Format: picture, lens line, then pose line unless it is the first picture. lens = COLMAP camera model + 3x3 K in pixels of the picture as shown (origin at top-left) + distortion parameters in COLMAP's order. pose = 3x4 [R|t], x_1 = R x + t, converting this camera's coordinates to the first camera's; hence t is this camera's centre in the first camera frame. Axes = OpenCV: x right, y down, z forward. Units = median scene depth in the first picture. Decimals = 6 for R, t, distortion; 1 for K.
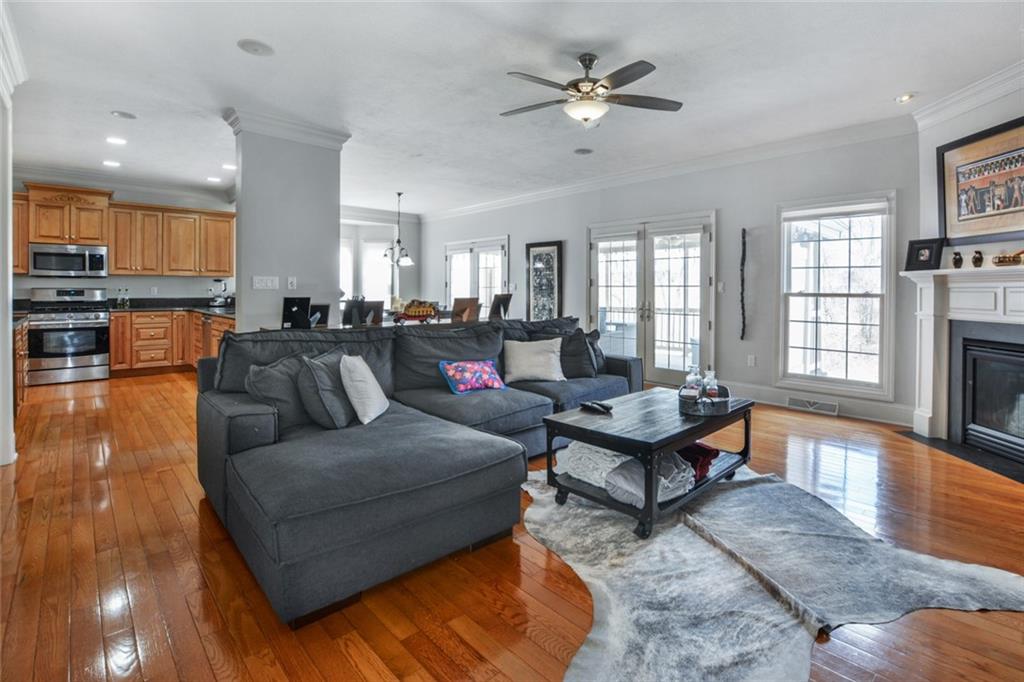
lens RADIAL K [[468.9, 0, 513.9], [0, 468.9, 295.3], [0, 0, 1]] dist [0.000188, -0.016665]
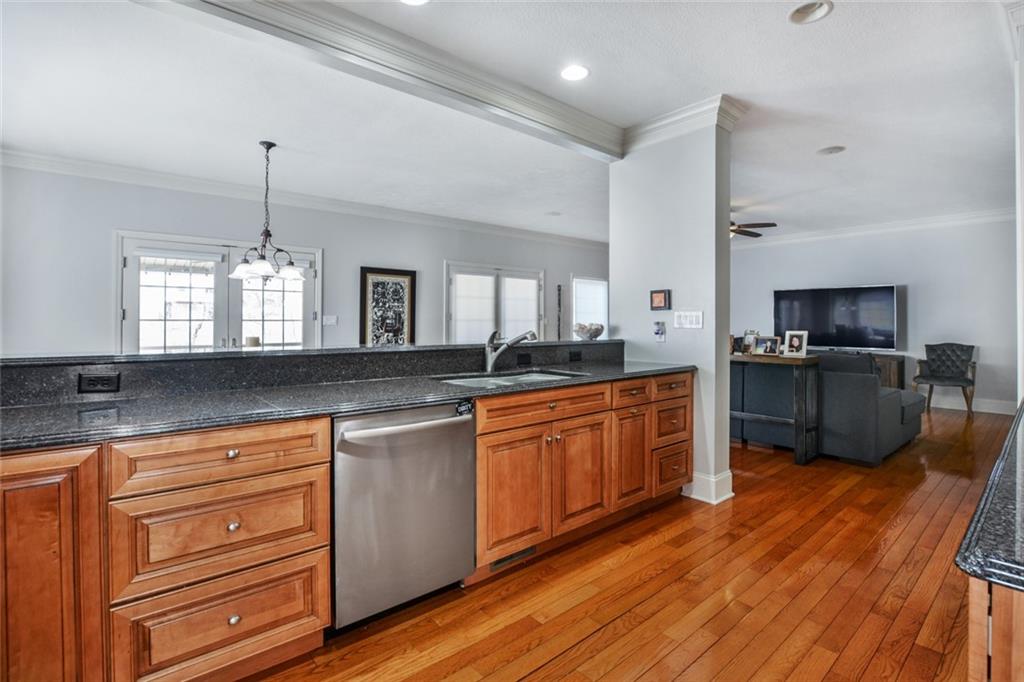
lens RADIAL K [[465.0, 0, 512.6], [0, 465.0, 324.9], [0, 0, 1]] dist [-0.040060, 0.008550]
pose [[0.062248, -0.005970, 0.998043, -1.103855], [0.017313, 0.999838, 0.004901, -0.014022], [-0.997911, 0.016974, 0.062341, 1.032819]]
